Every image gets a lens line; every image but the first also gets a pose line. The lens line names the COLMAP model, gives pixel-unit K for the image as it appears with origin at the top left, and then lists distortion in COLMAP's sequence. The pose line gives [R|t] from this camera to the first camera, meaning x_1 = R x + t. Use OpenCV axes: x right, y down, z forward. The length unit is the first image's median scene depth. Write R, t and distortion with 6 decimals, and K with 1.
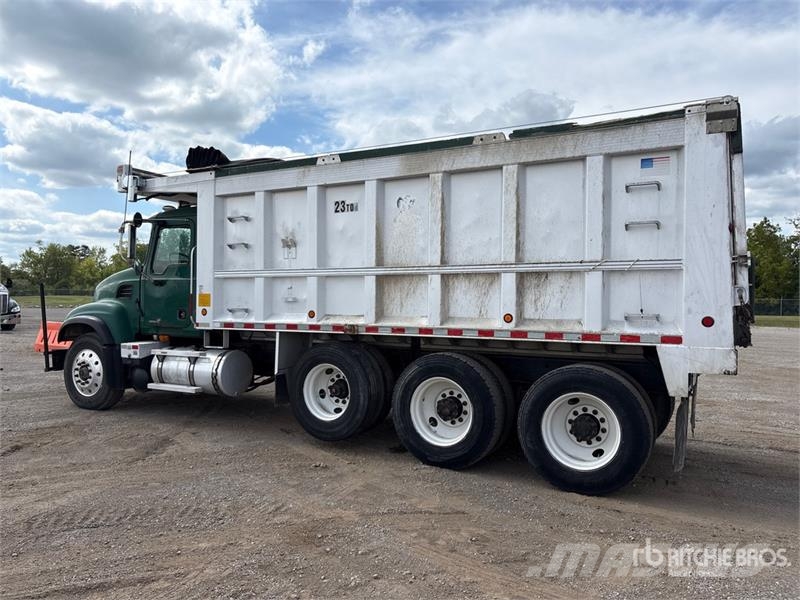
lens RADIAL K [[607.8, 0, 400.0], [0, 607.8, 300.0], [0, 0, 1]] dist [0.051216, -0.073937]
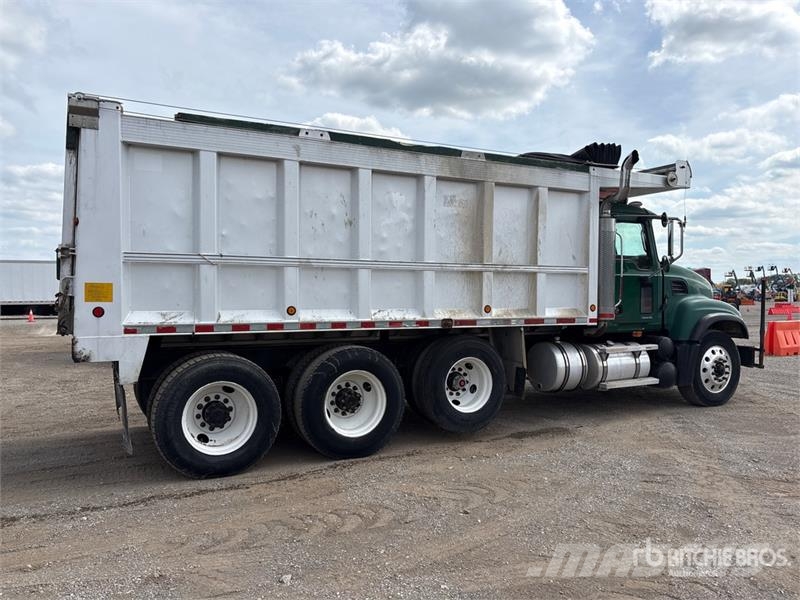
lens RADIAL K [[607.8, 0, 400.0], [0, 607.8, 300.0], [0, 0, 1]] dist [0.051216, -0.073937]
pose [[0.549988, -0.021300, 0.834901, -1.611554], [0.006289, 0.999752, 0.021363, -0.018734], [-0.835149, -0.006499, 0.549985, 0.871720]]
